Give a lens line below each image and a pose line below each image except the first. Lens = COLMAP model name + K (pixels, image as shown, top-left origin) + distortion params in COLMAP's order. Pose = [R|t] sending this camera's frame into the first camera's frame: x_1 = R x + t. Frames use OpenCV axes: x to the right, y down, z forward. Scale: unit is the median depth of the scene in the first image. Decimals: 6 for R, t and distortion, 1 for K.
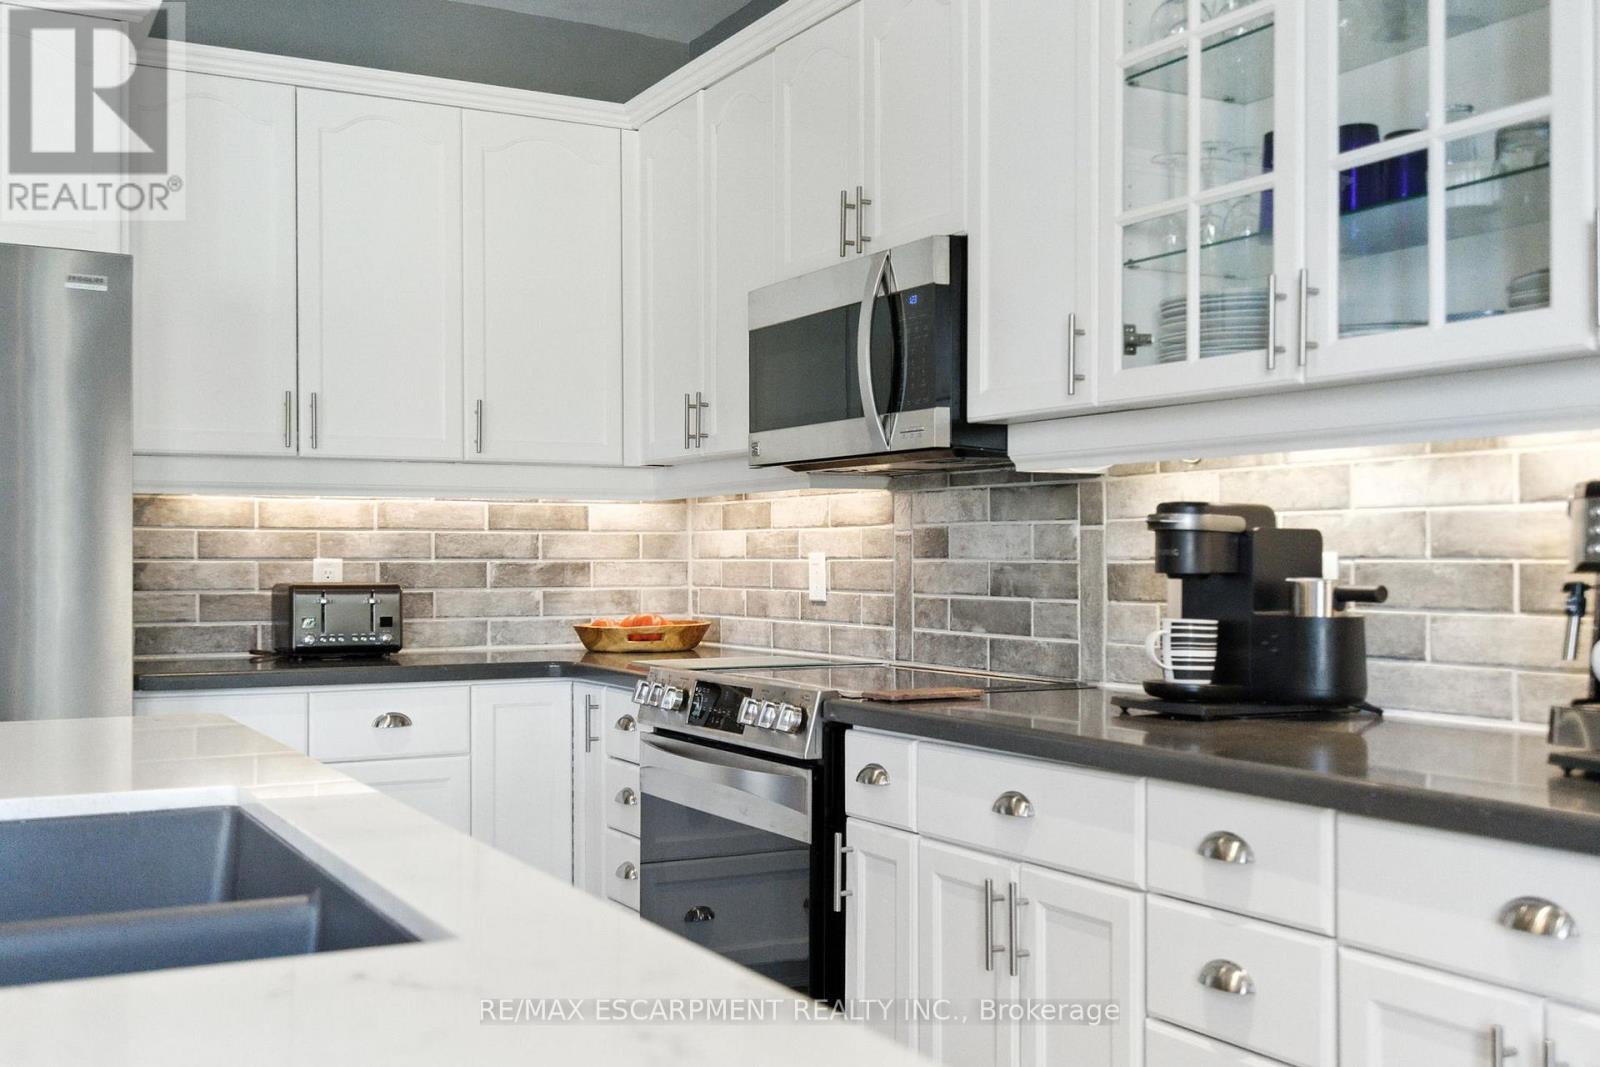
lens RADIAL K [[1639.7, 0, 800.0], [0, 1639.7, 533.5], [0, 0, 1]] dist [-0.001626, -0.004014]
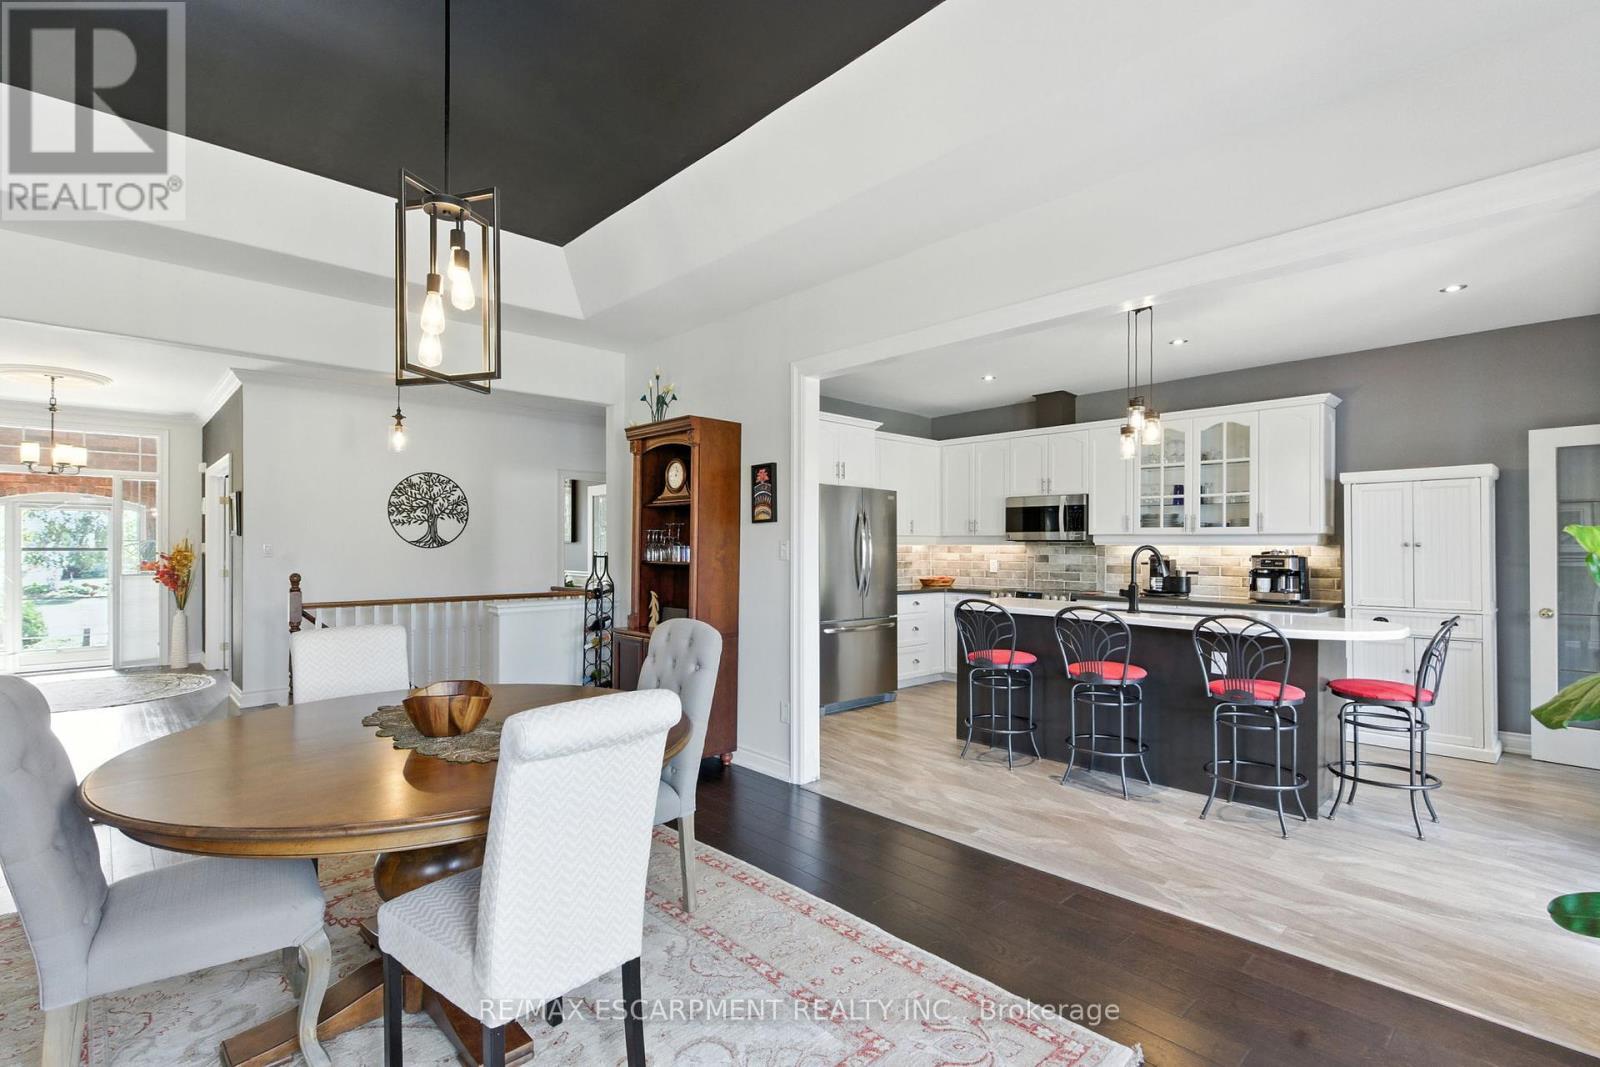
lens RADIAL K [[743.7, 0, 800.0], [0, 743.7, 533.5], [0, 0, 1]] dist [0.000466, -0.000681]
pose [[0.968514, 0.007855, 0.248834, -1.179367], [-0.007511, 0.999969, -0.002328, -0.058967], [-0.248845, 0.000386, 0.968543, -0.808810]]
